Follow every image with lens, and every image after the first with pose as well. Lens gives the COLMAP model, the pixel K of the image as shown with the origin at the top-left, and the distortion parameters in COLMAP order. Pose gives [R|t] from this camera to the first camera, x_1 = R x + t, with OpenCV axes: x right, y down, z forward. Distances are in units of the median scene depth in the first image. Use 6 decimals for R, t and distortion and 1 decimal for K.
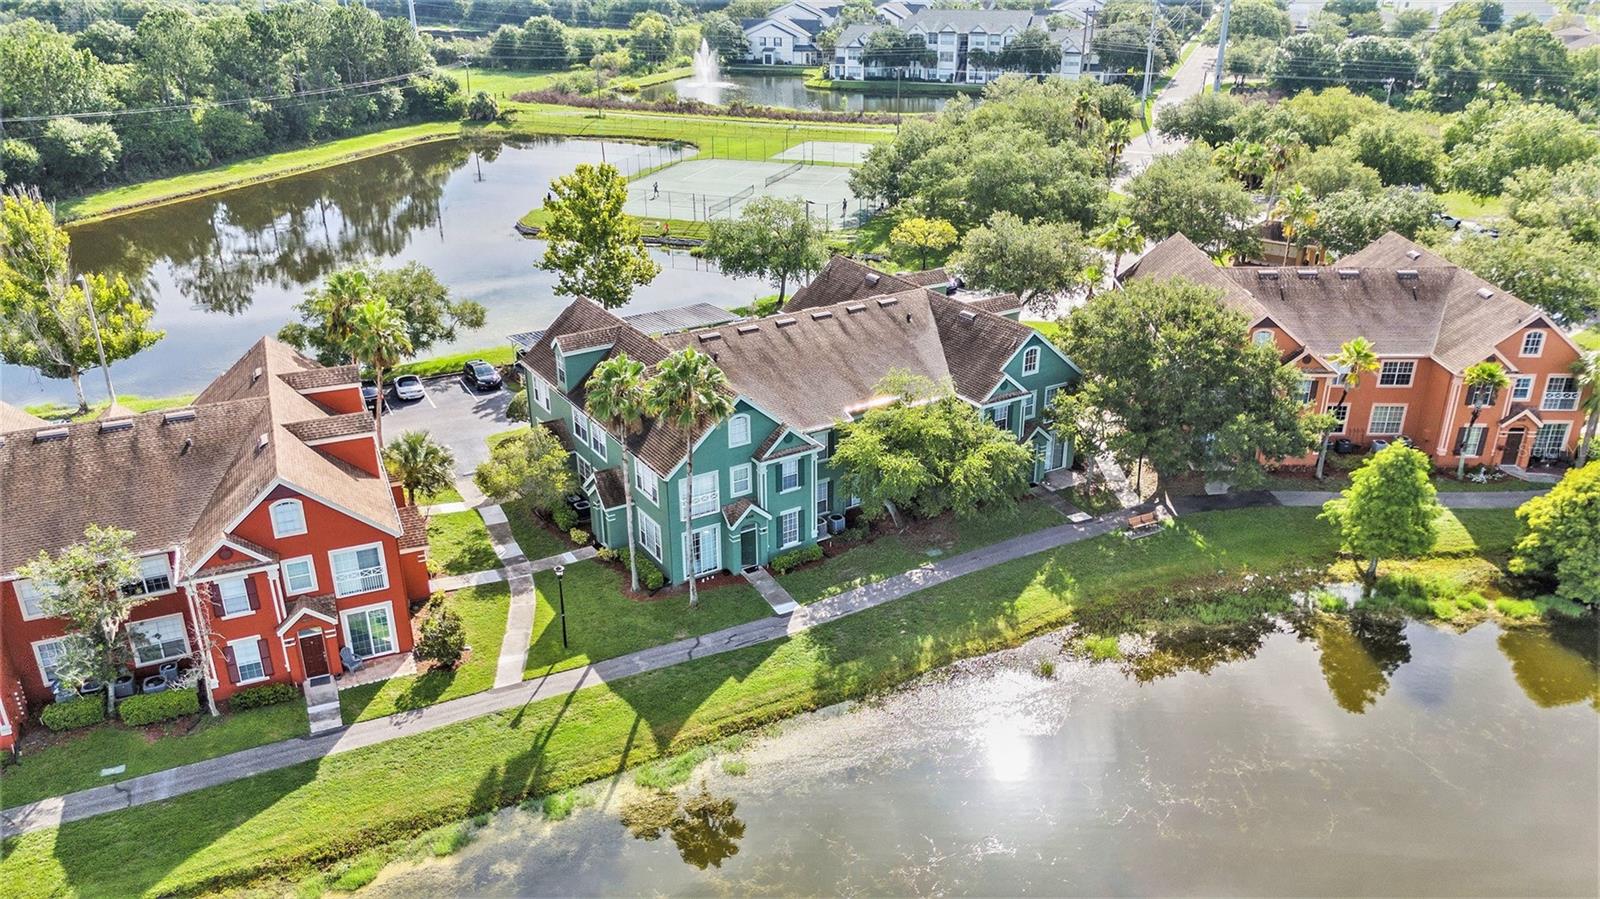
lens RADIAL K [[1210.2, 0, 800.0], [0, 1210.2, 449.5], [0, 0, 1]] dist [0.077619, -0.077545]
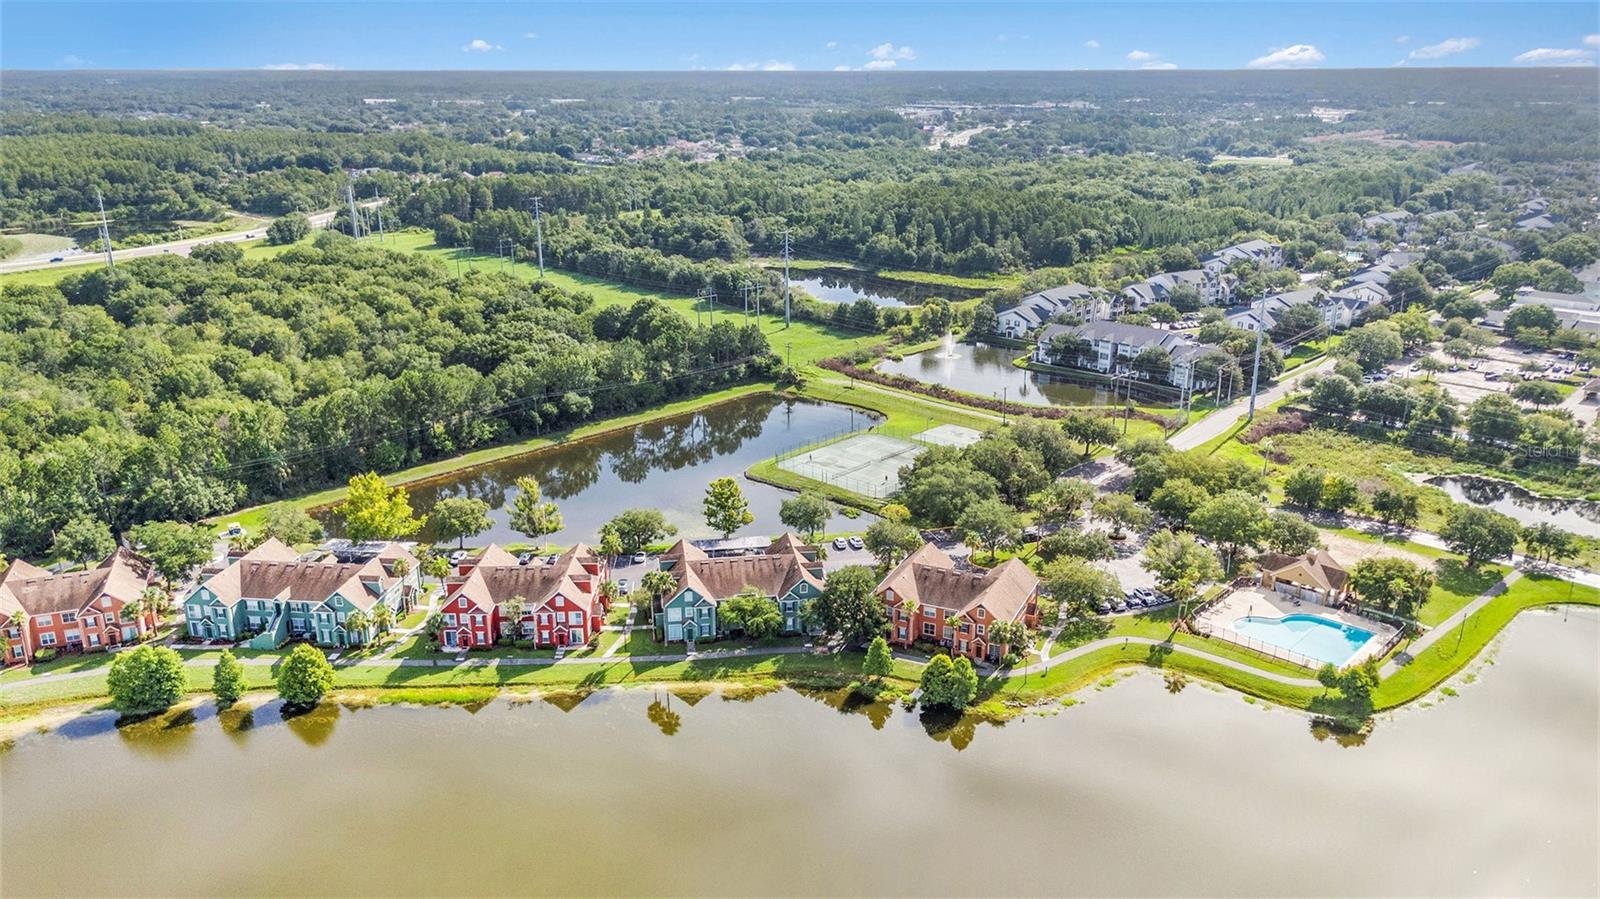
lens RADIAL K [[1210.2, 0, 800.0], [0, 1210.2, 449.5], [0, 0, 1]] dist [0.077619, -0.077545]
pose [[0.920567, 0.121862, -0.371088, 1.358024], [-0.155403, 0.985920, -0.061746, -0.245996], [0.358339, 0.114509, 0.926542, -1.929358]]
